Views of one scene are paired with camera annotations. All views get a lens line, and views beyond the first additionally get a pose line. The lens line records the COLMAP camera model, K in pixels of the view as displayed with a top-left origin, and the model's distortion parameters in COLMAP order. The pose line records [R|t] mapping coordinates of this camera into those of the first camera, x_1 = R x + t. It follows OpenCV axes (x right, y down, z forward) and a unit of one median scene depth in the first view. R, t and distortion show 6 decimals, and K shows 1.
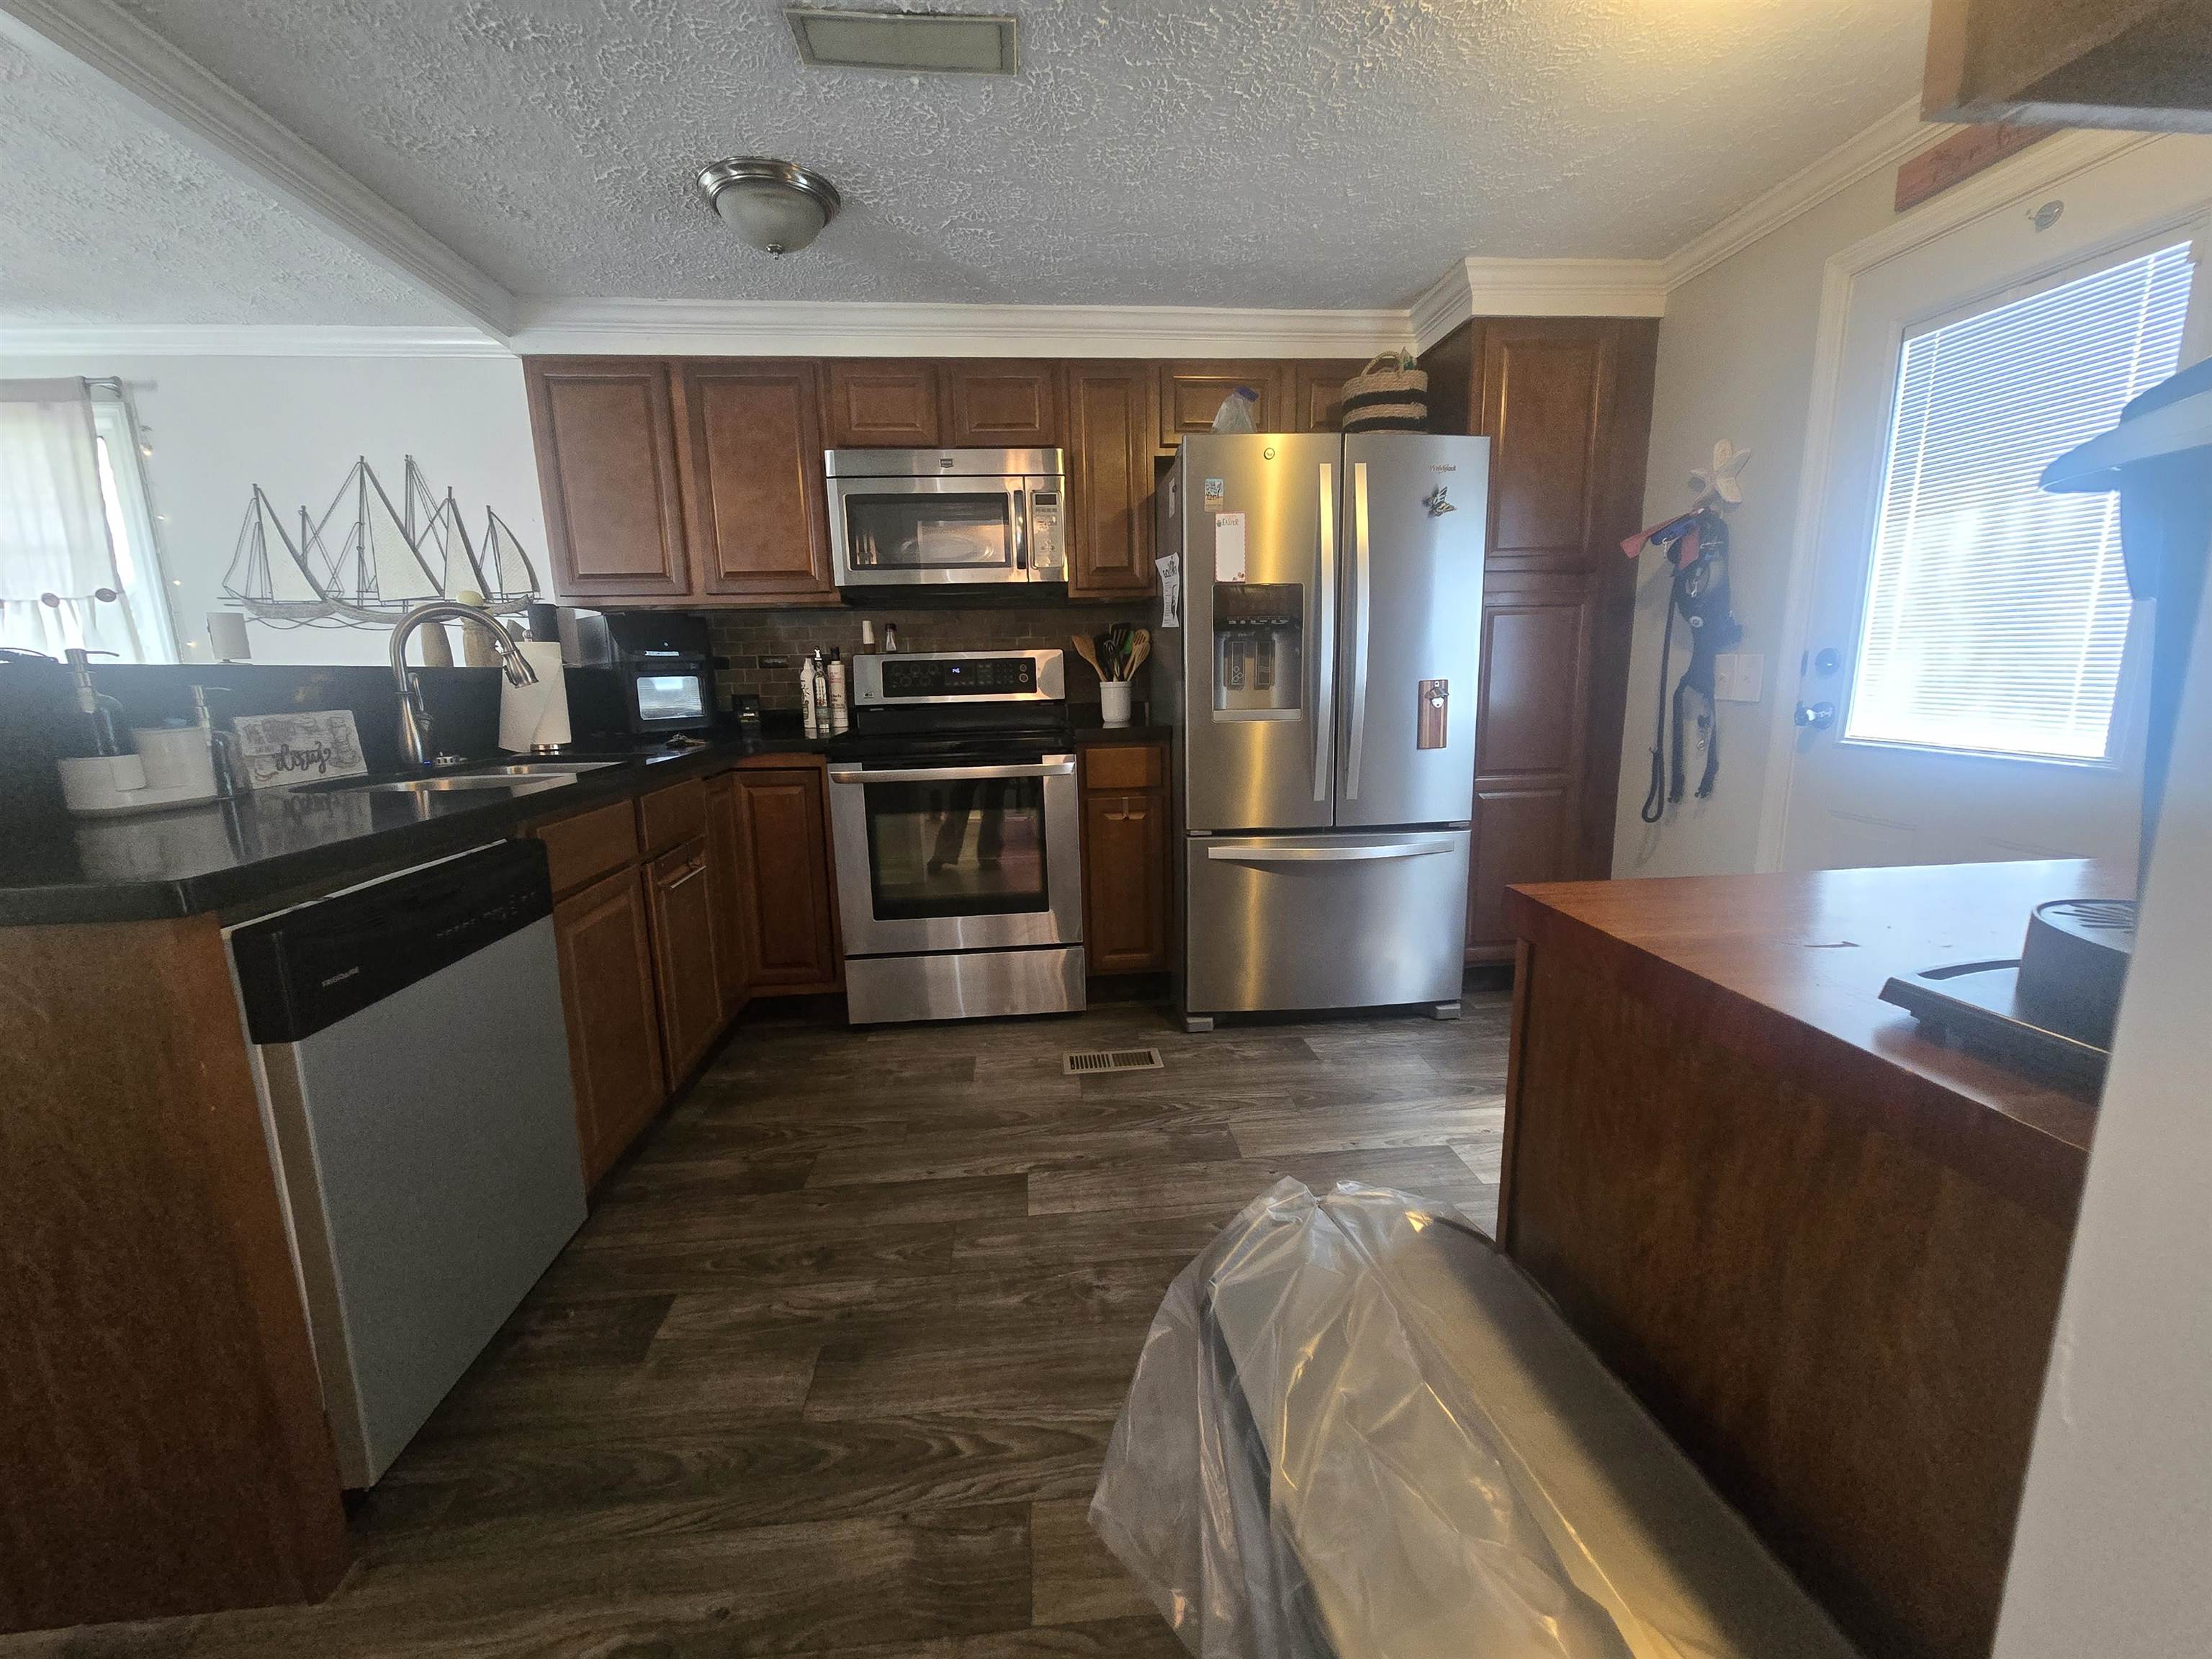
lens RADIAL K [[897.6, 0, 1091.0], [0, 897.6, 834.5], [0, 0, 1]] dist [0.012426, 0.000471]
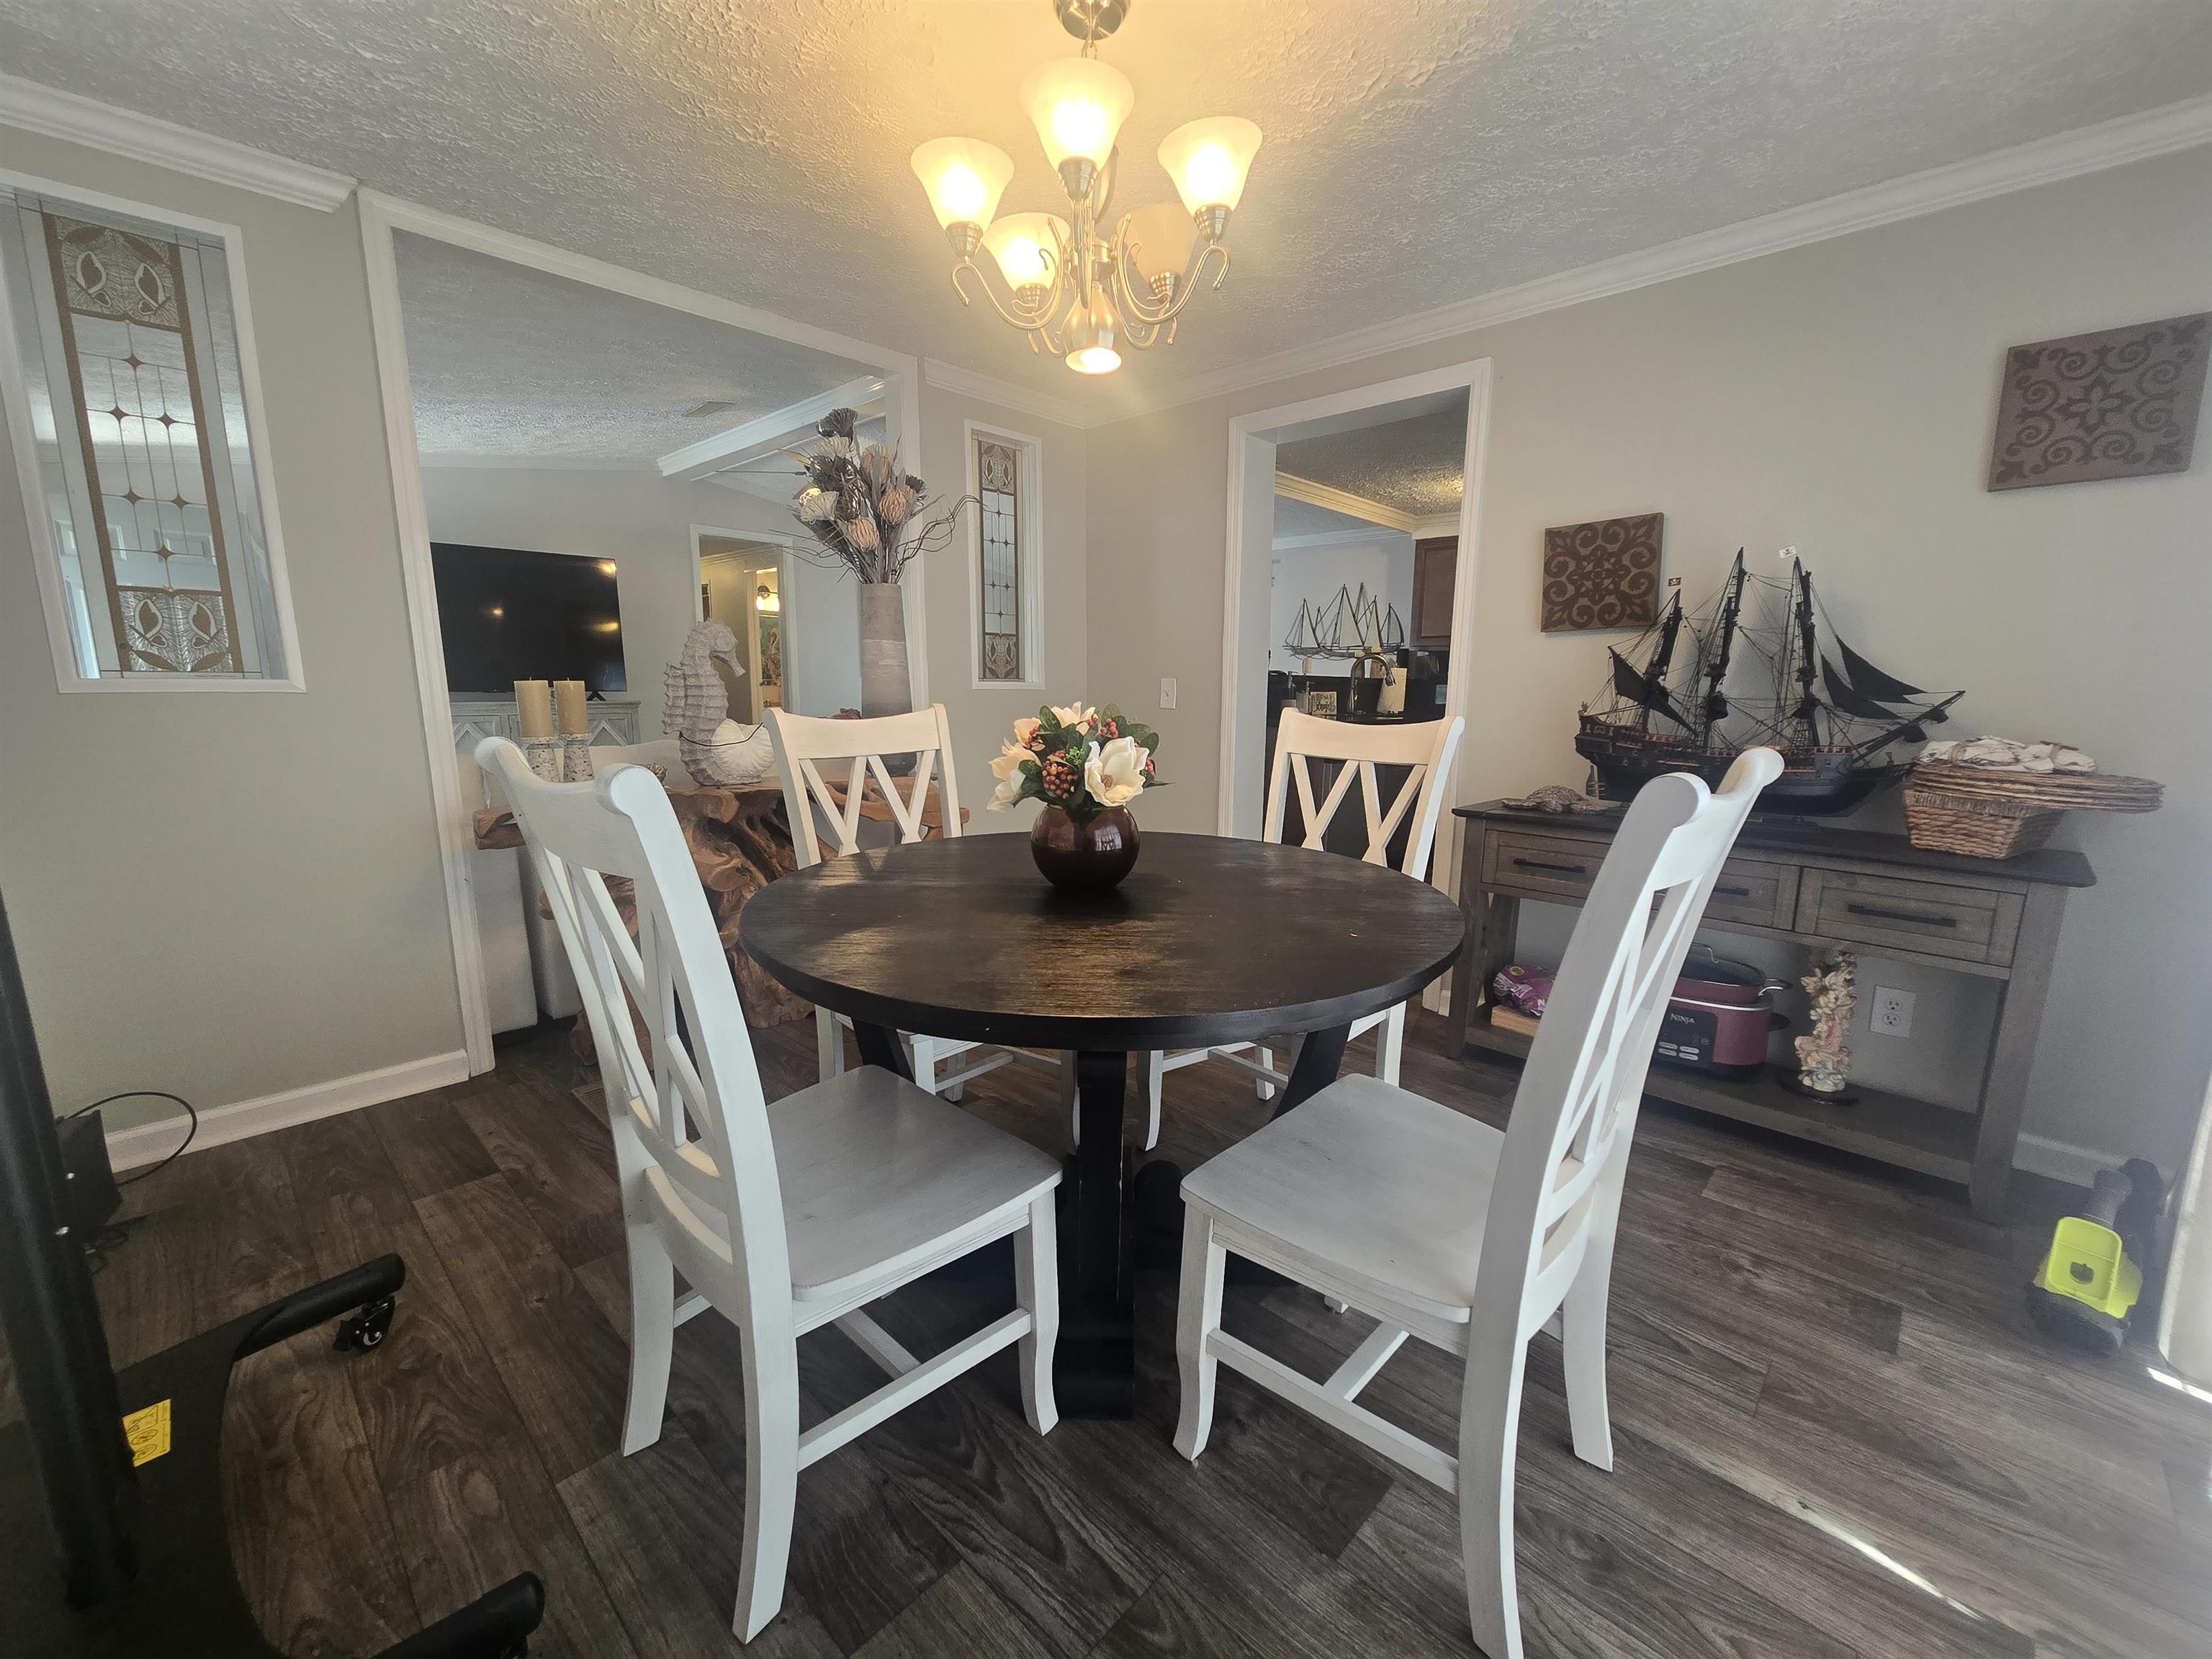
lens RADIAL K [[897.6, 0, 1097.8], [0, 897.6, 853.8], [0, 0, 1]] dist [0.012426, 0.000471]
pose [[0.661273, 0.175105, -0.729422, 0.557301], [-0.169623, 0.982093, 0.081986, 0.170622], [0.730716, 0.069511, 0.679133, -0.948083]]
